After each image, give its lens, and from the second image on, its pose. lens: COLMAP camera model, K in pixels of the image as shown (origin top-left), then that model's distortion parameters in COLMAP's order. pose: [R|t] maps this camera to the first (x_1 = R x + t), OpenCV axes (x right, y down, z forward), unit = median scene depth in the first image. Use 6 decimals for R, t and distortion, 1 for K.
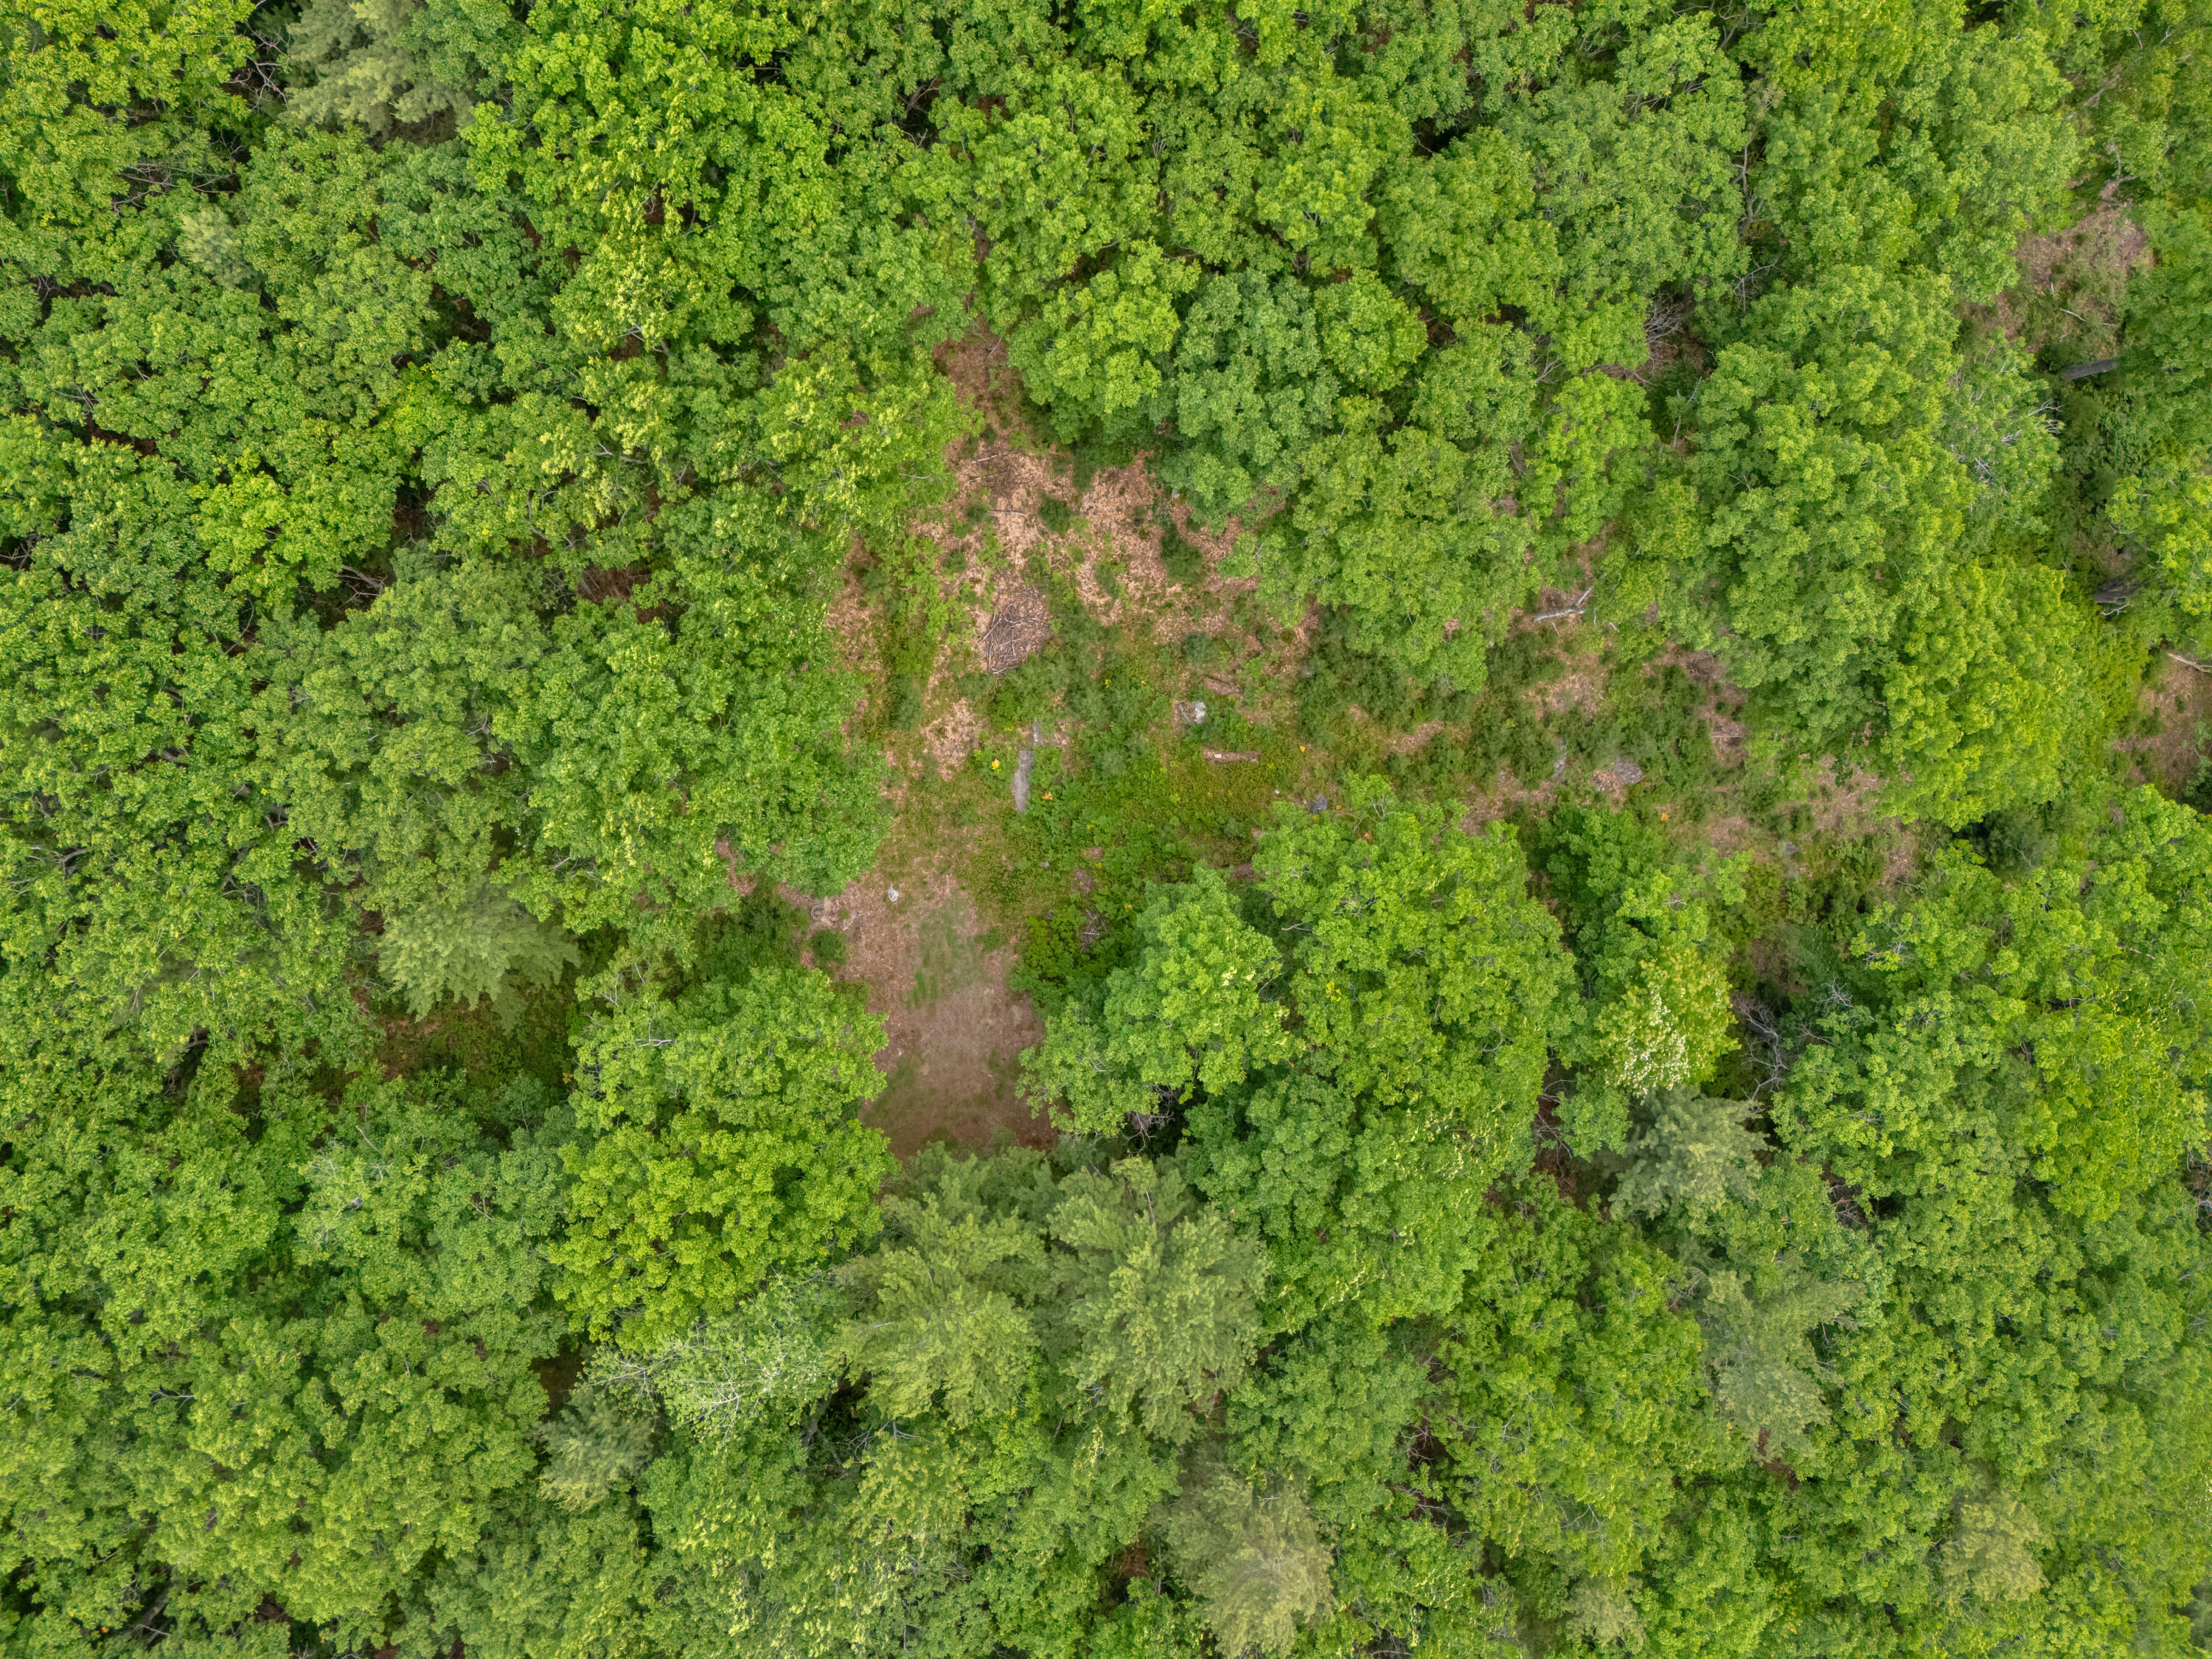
lens RADIAL K [[1625.5, 0, 1119.1], [0, 1625.5, 816.6], [0, 0, 1]] dist [0.060878, -0.057128]
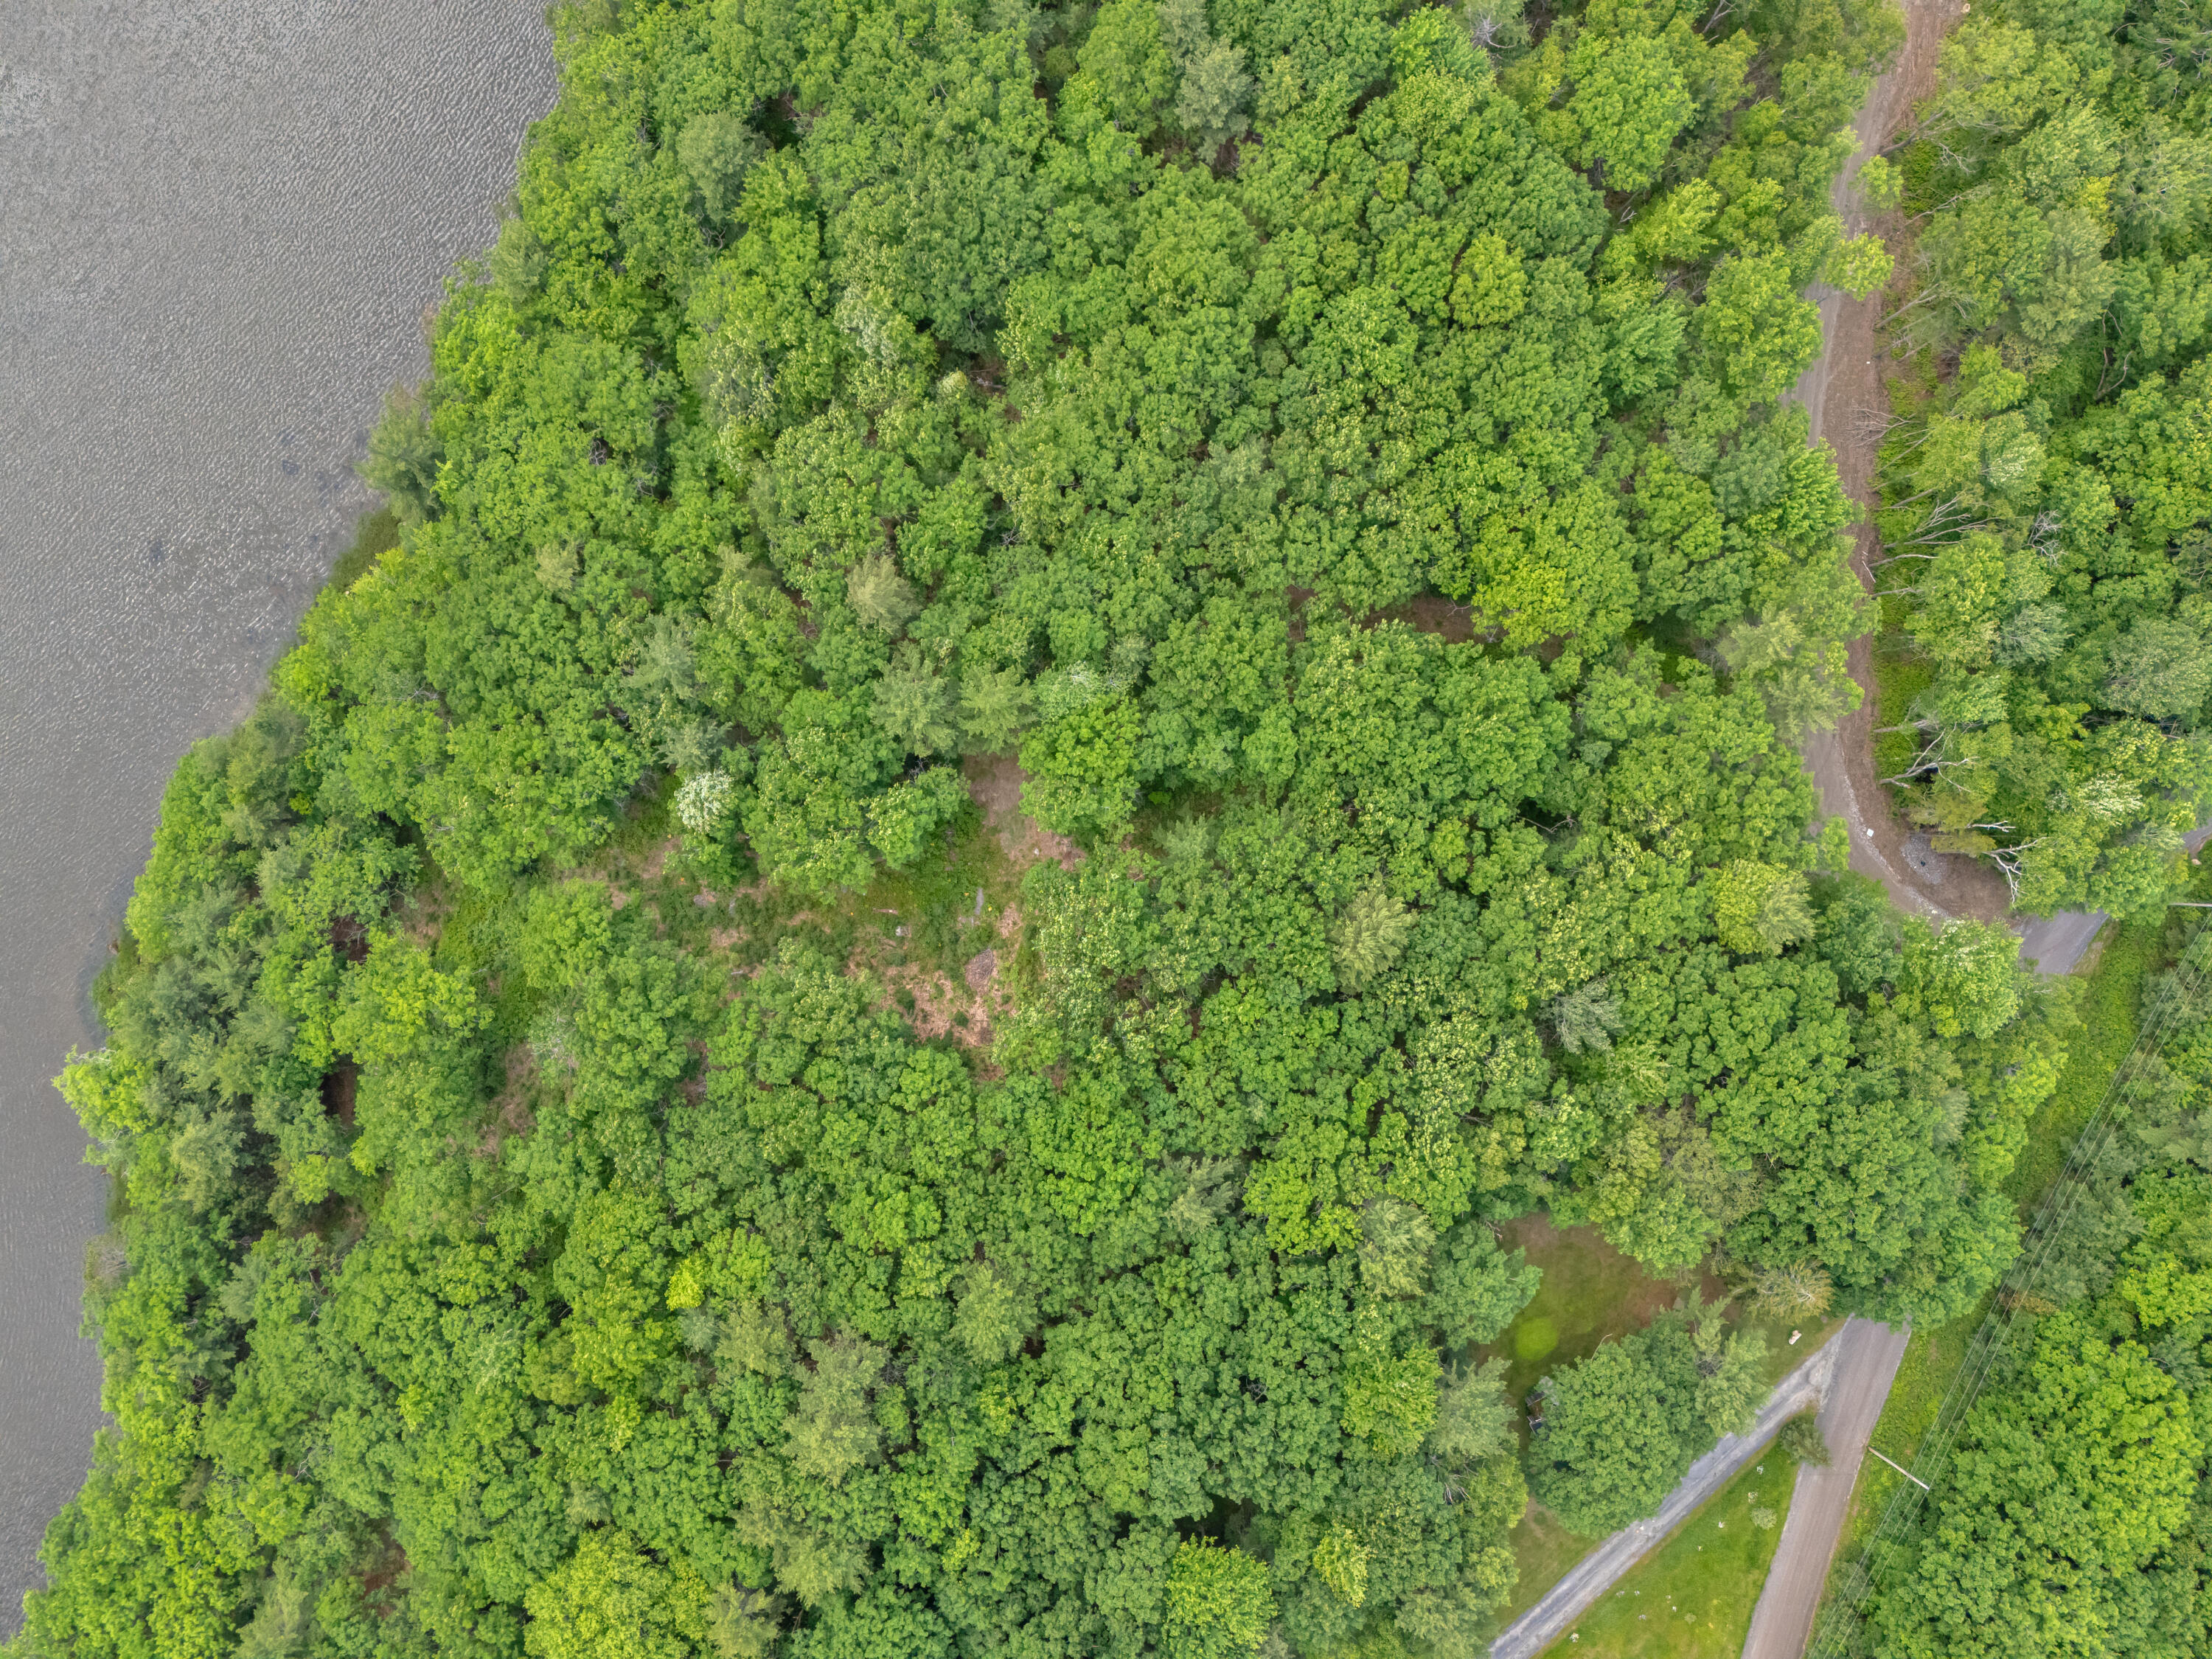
lens RADIAL K [[1625.5, 0, 1119.0], [0, 1625.5, 814.8], [0, 0, 1]] dist [0.060878, -0.057128]
pose [[-0.998384, -0.016620, -0.054337, -0.157284], [0.016113, -0.999823, 0.009747, 0.096199], [-0.054489, 0.008856, 0.998475, -1.532040]]
